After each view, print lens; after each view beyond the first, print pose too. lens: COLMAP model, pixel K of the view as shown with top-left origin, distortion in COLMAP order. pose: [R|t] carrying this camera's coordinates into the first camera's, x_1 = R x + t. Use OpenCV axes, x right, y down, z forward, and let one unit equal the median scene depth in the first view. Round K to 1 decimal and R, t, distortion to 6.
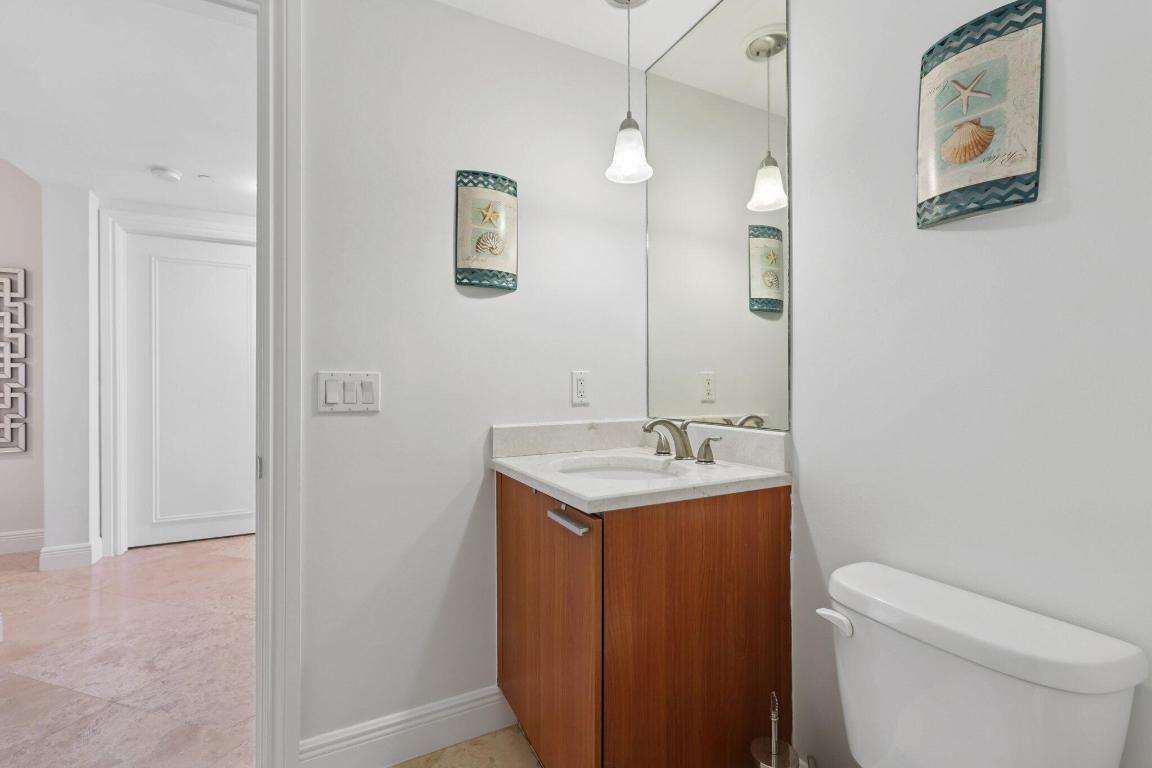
lens RADIAL K [[511.2, 0, 578.6], [0, 511.2, 384.7], [0, 0, 1]] dist [-0.000089, 0.000292]
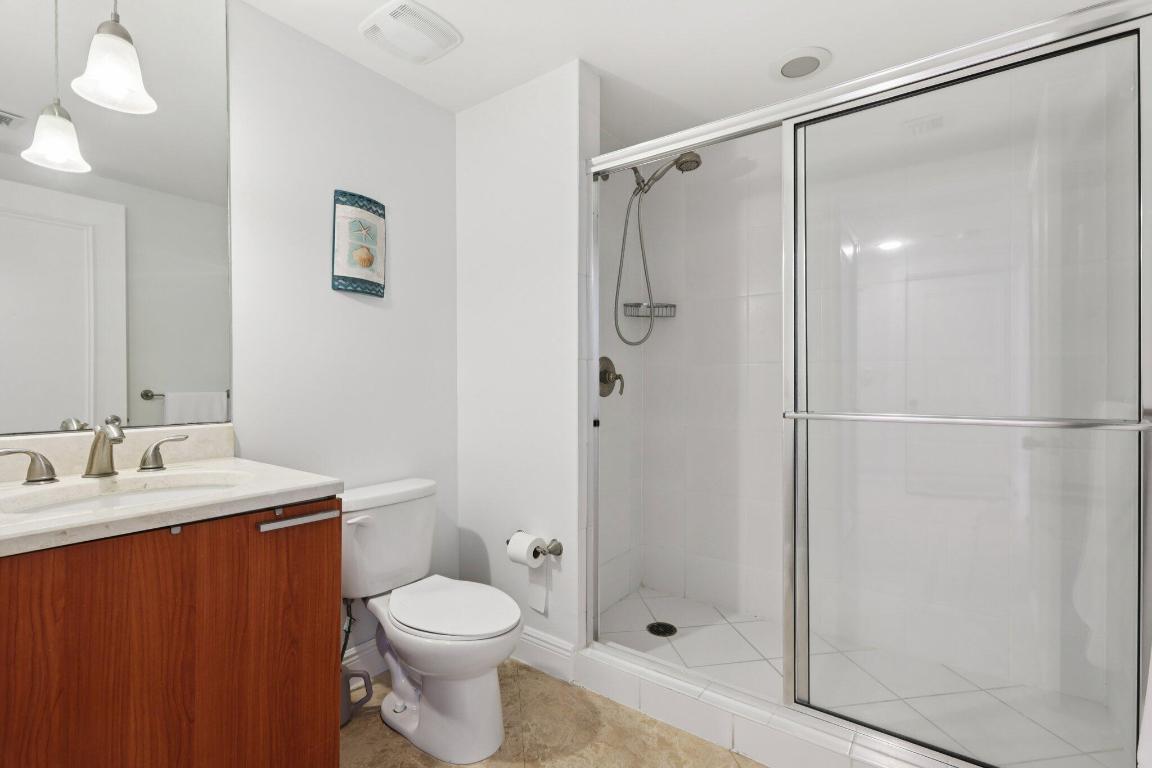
lens RADIAL K [[511.2, 0, 578.6], [0, 511.2, 384.7], [0, 0, 1]] dist [-0.000089, 0.000292]
pose [[-0.438022, -0.001334, 0.898963, -1.290872], [0.002081, 0.999995, 0.002498, 0.008044], [-0.898962, 0.002965, -0.438017, 1.073878]]
